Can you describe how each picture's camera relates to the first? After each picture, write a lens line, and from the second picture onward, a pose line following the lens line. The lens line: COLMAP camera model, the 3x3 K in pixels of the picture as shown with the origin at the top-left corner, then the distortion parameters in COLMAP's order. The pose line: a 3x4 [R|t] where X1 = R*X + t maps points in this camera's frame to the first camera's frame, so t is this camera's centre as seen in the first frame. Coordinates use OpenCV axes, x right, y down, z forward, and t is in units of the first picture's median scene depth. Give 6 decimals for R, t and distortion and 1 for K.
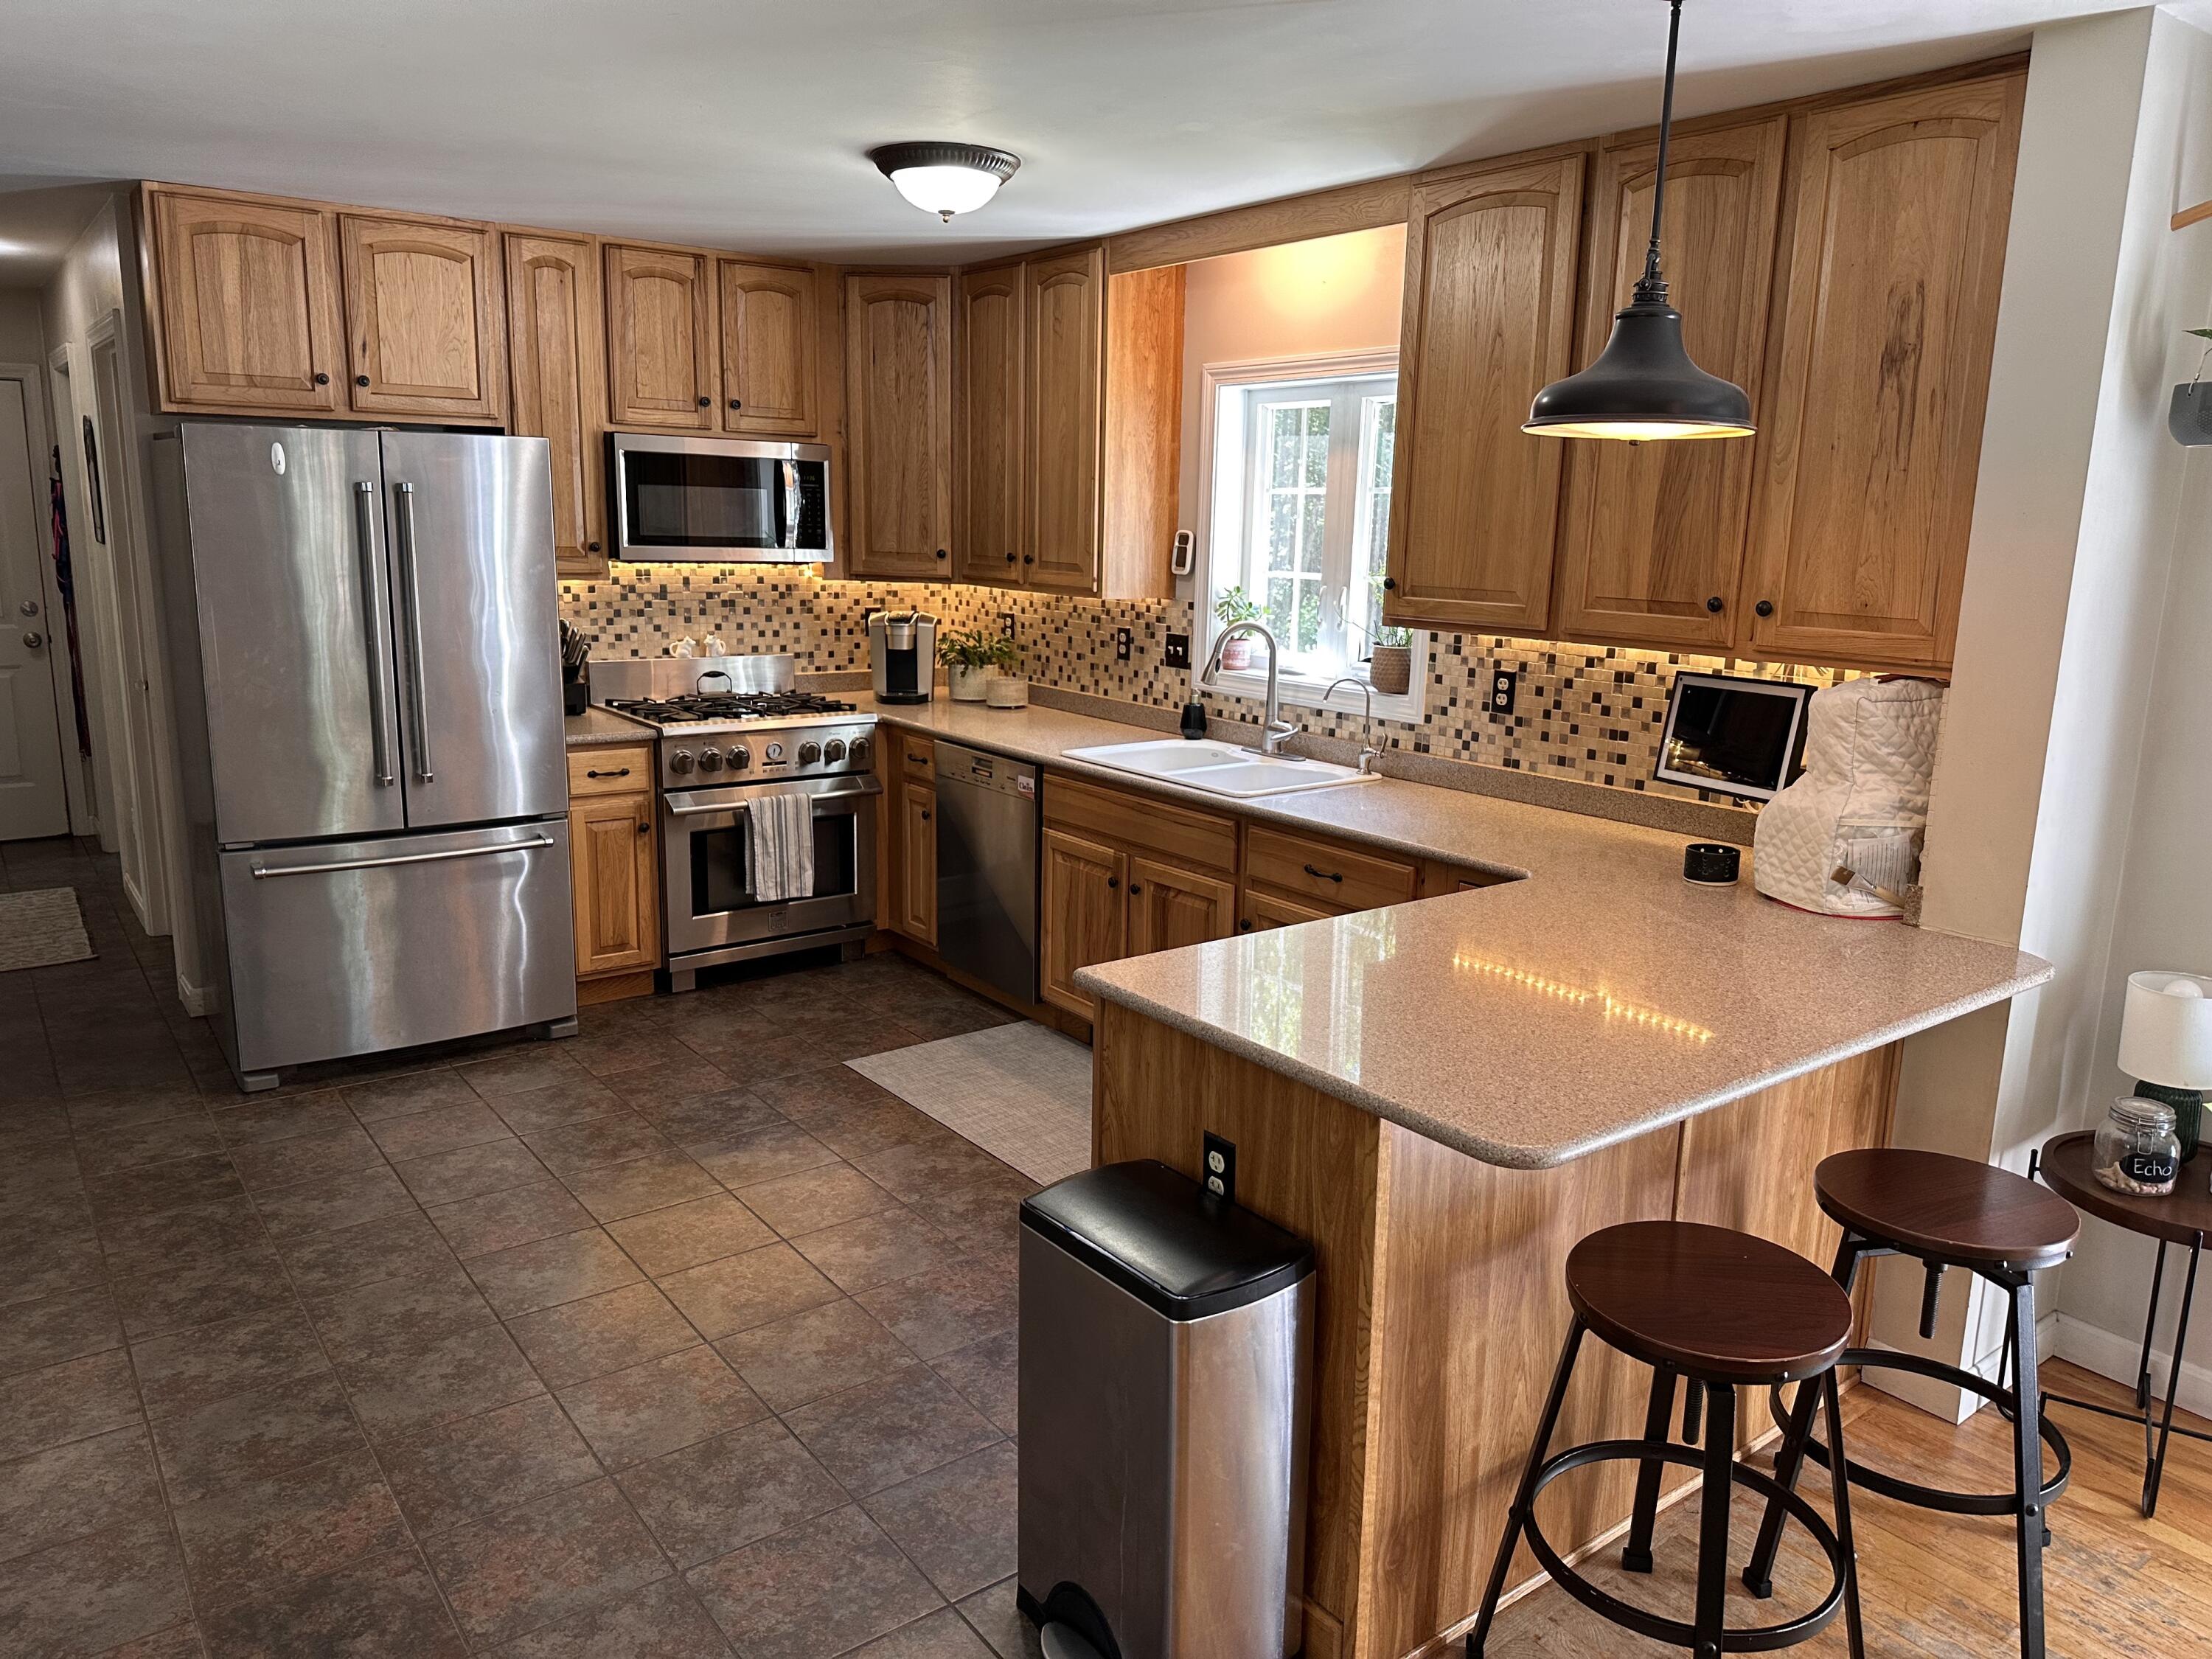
lens RADIAL K [[1546.7, 0, 1136.7], [0, 1546.7, 834.4], [0, 0, 1]] dist [0.089487, -0.117856]
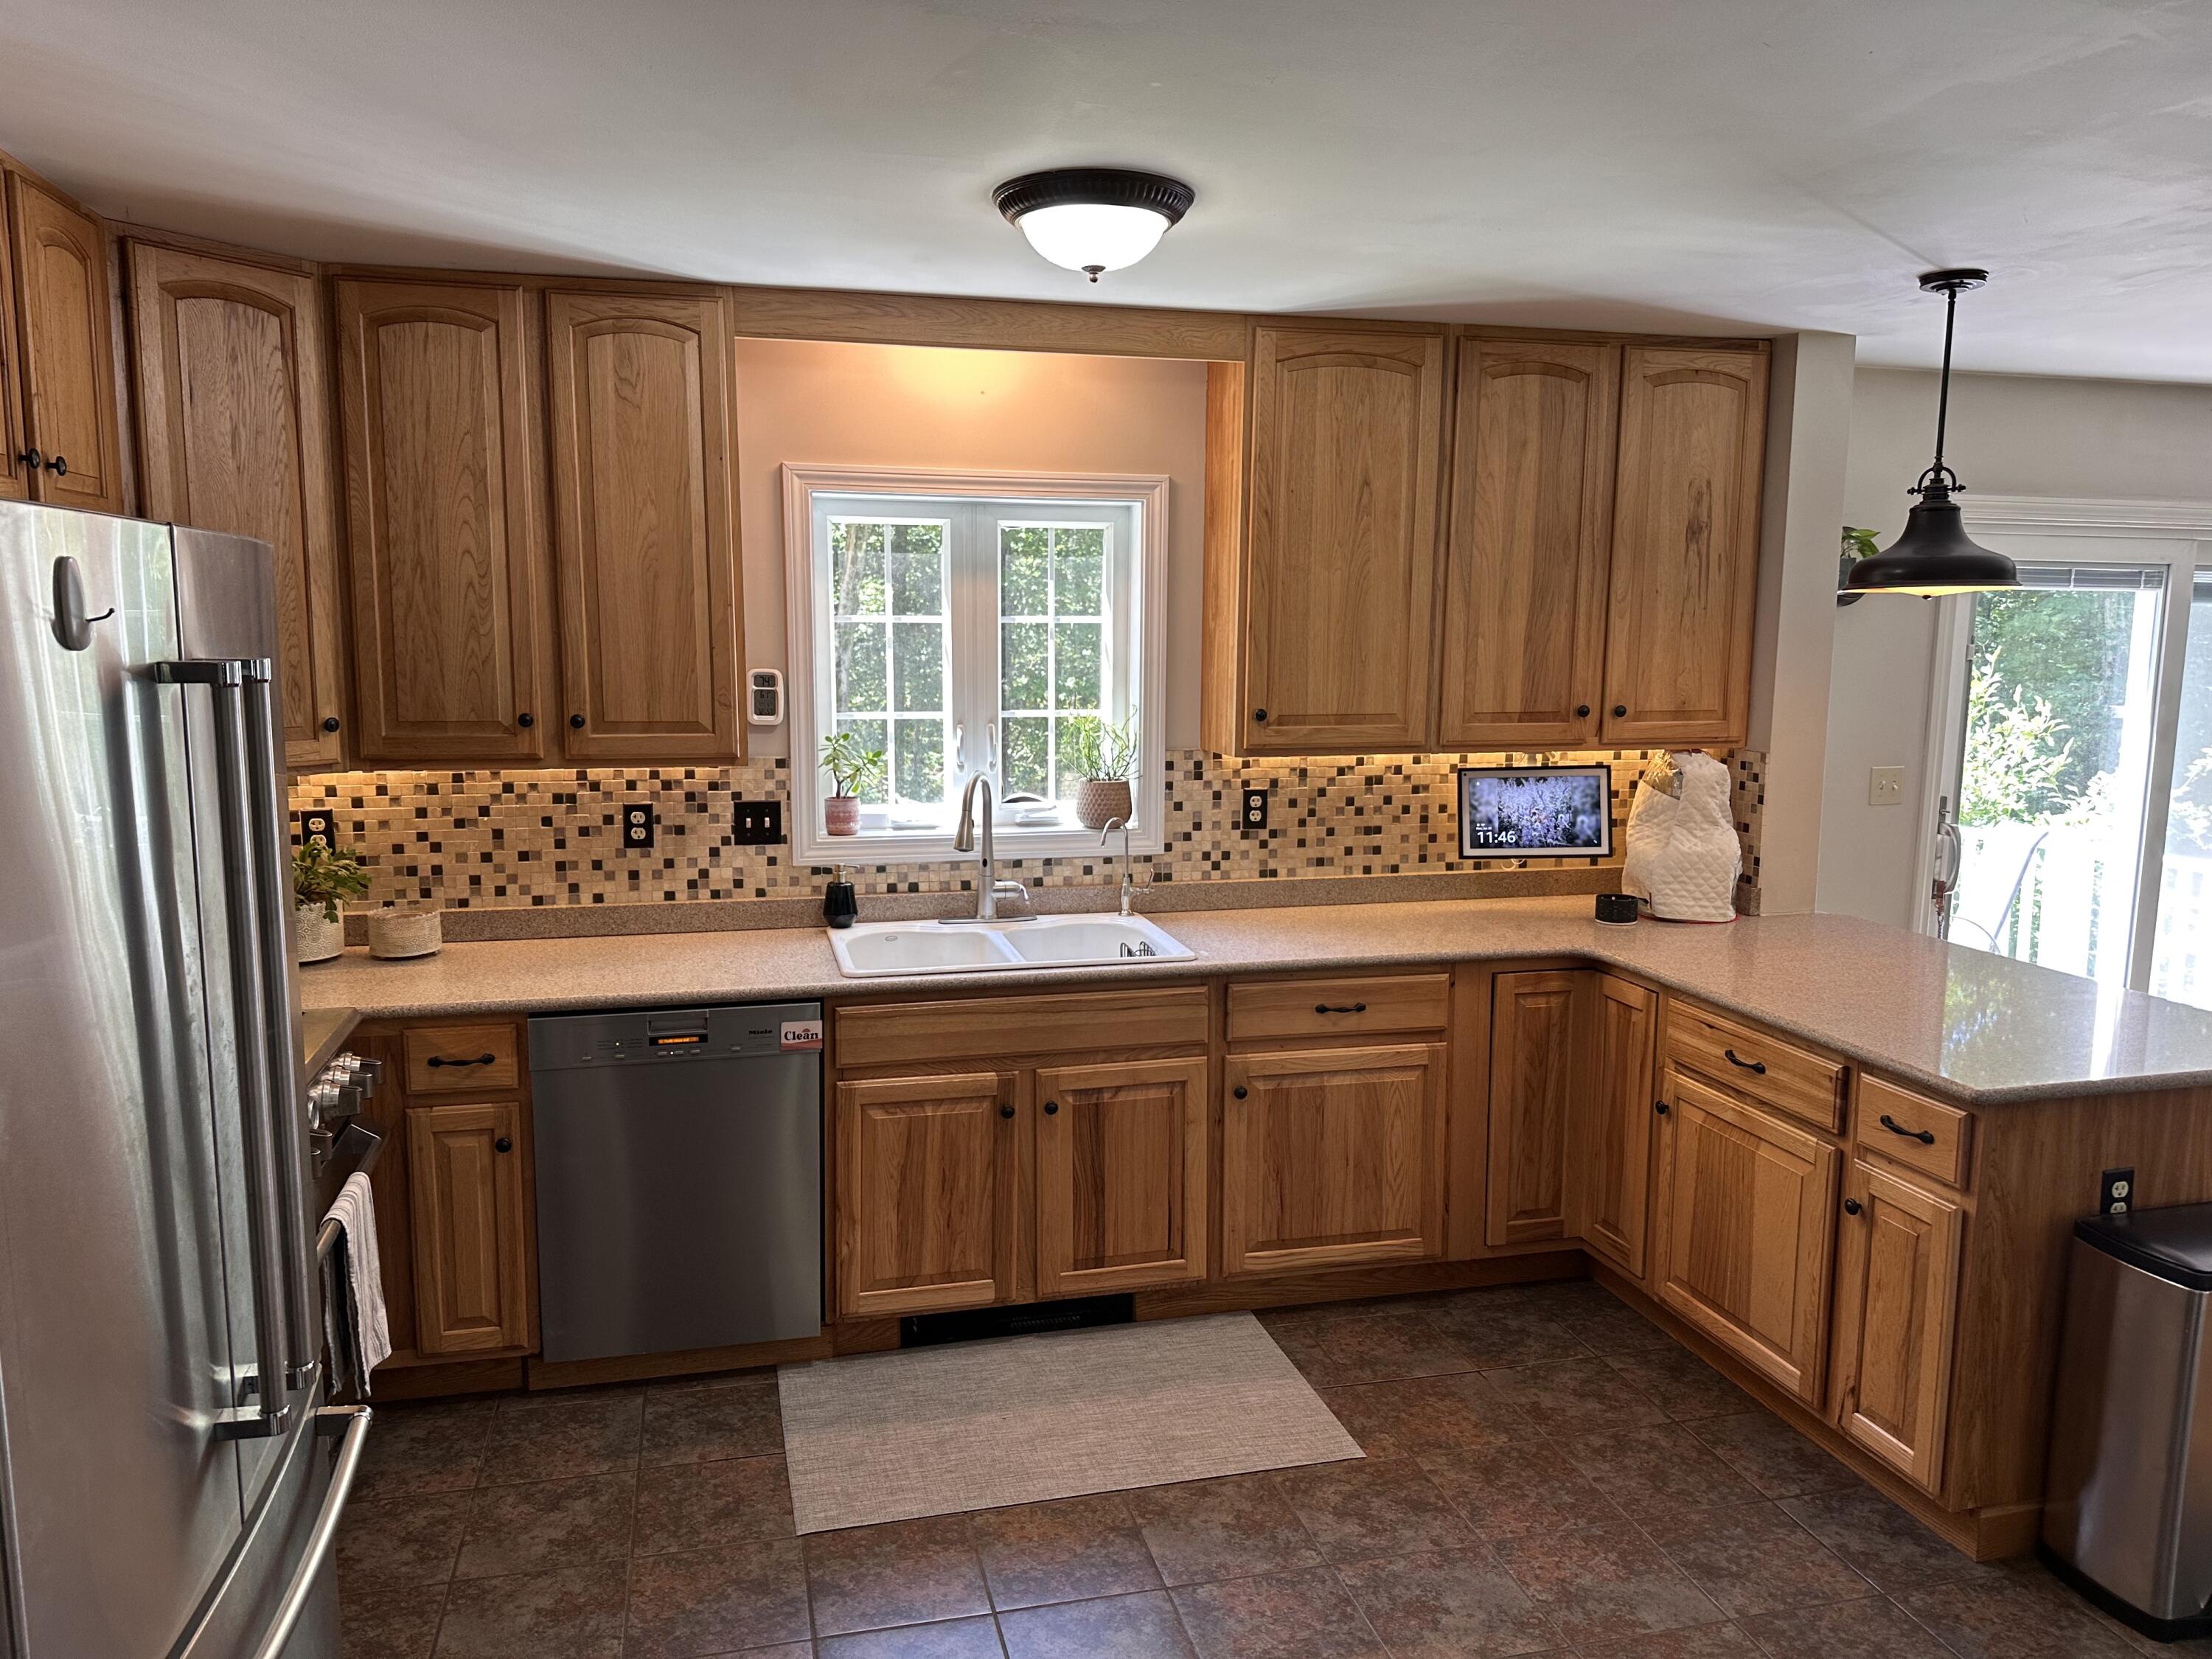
lens RADIAL K [[1546.7, 0, 1099.2], [0, 1546.7, 840.5], [0, 0, 1]] dist [0.089487, -0.117856]
pose [[0.399589, -0.148586, 0.904572, -0.712346], [0.191772, 0.978491, 0.076014, -0.160531], [-0.896411, 0.143097, 0.419489, 0.621223]]
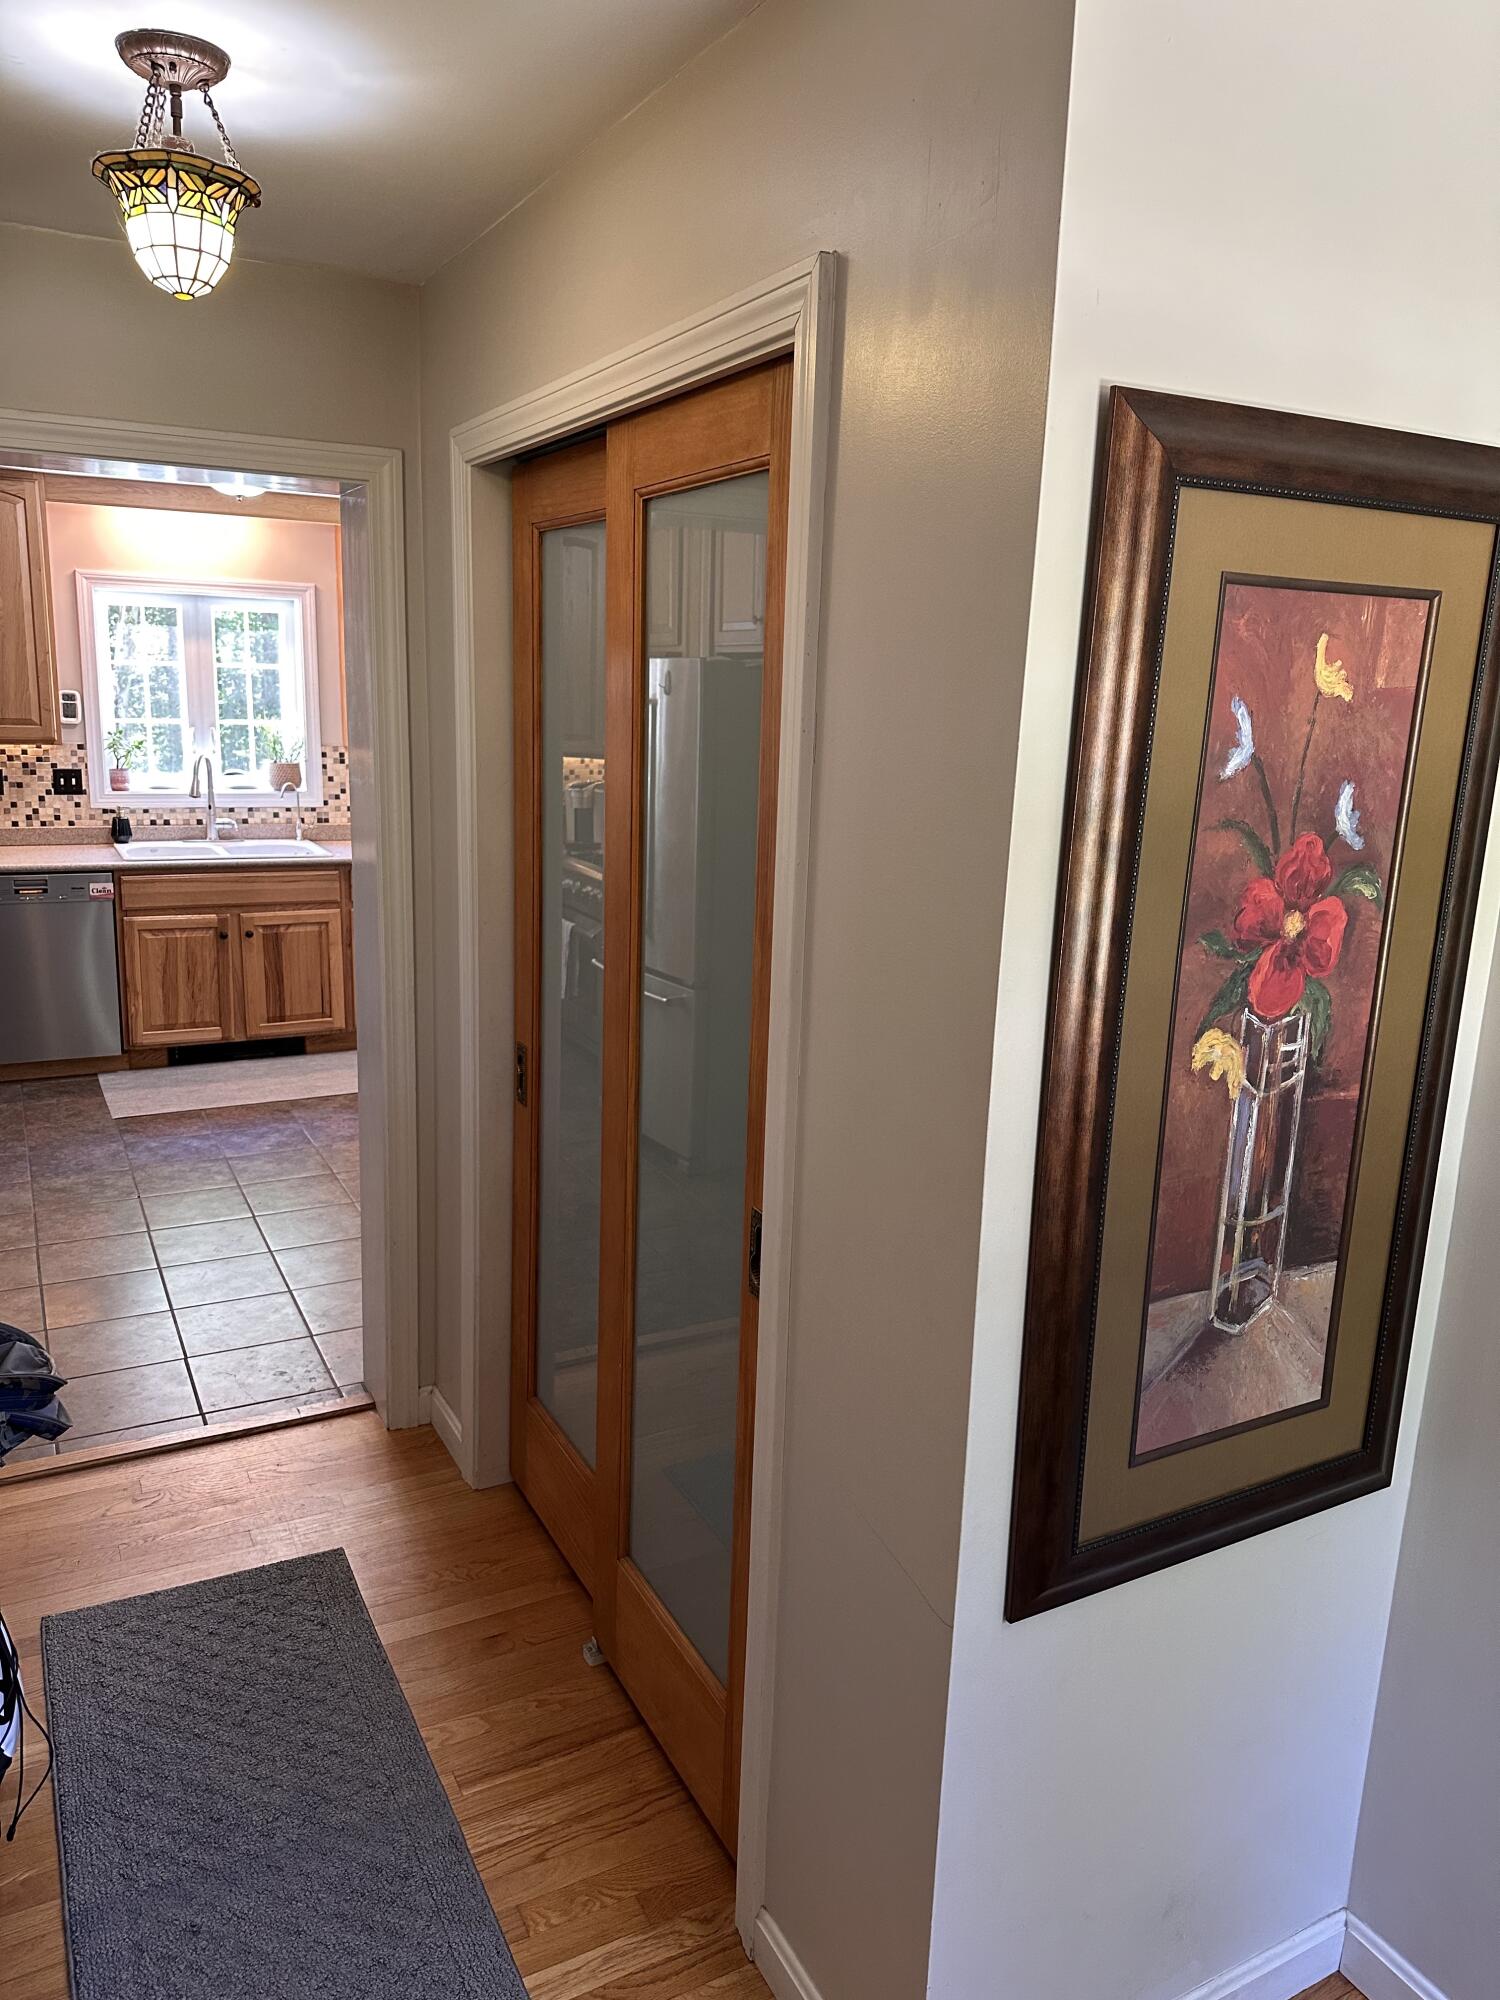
lens RADIAL K [[1398.5, 0, 720.3], [0, 1398.5, 998.0], [0, 0, 1]] dist [0.089487, -0.117856]
pose [[0.183706, -0.229526, 0.955809, -1.259971], [0.177392, 0.964133, 0.197431, -0.095769], [-0.966842, 0.133284, 0.217833, 0.264798]]
